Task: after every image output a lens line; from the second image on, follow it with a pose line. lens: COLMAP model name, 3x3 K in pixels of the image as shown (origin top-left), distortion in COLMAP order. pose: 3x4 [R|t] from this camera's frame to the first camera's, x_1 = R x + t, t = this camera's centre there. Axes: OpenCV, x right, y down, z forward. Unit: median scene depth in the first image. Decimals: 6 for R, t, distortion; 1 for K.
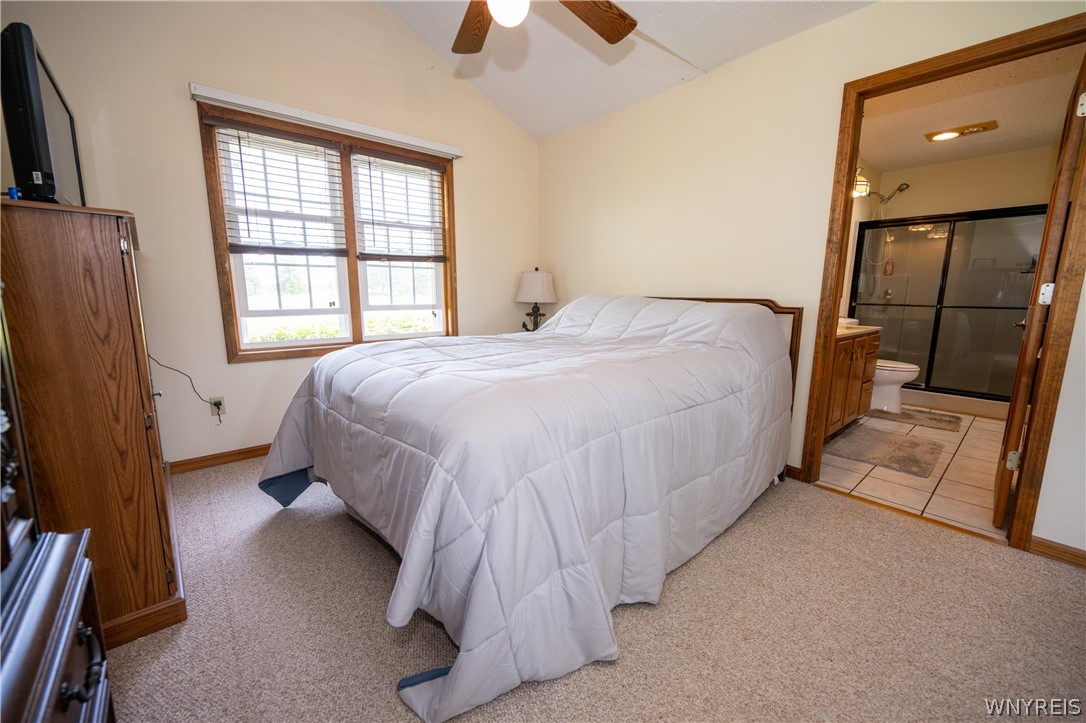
lens RADIAL K [[430.3, 0, 543.0], [0, 430.3, 361.5], [0, 0, 1]] dist [-0.001331, -0.000185]
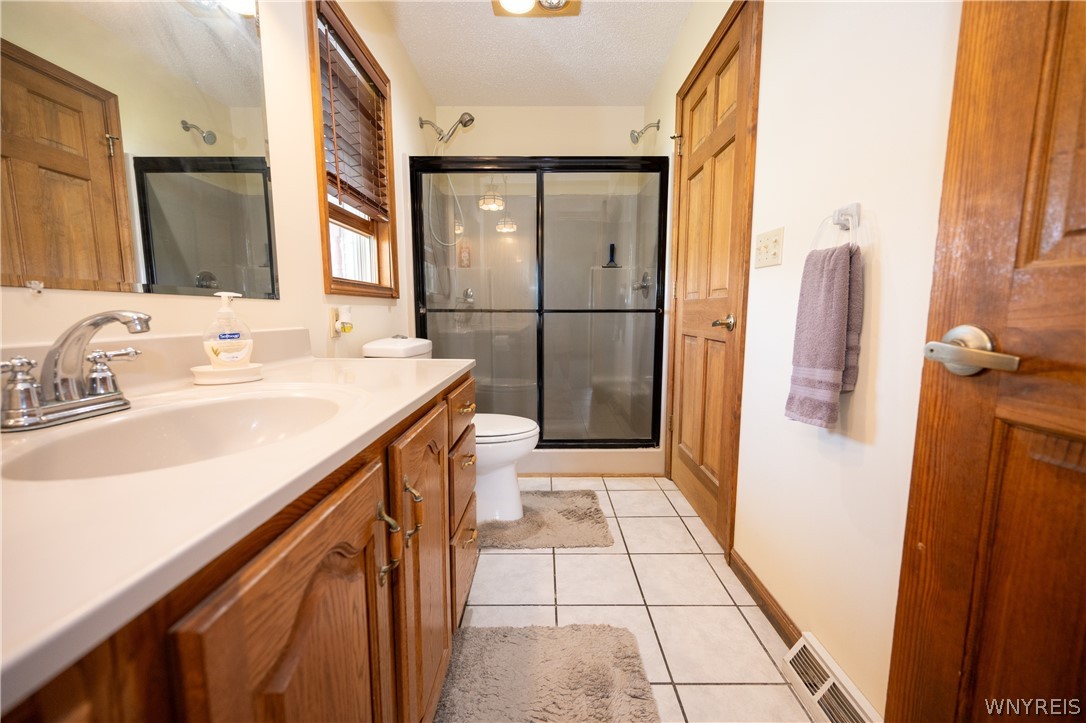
lens RADIAL K [[430.3, 0, 543.0], [0, 430.3, 361.5], [0, 0, 1]] dist [-0.001331, -0.000185]
pose [[0.659390, -0.098035, 0.745381, 0.421551], [0.129436, 0.991460, 0.015897, -0.059805], [-0.740575, 0.085996, 0.666449, 0.542892]]
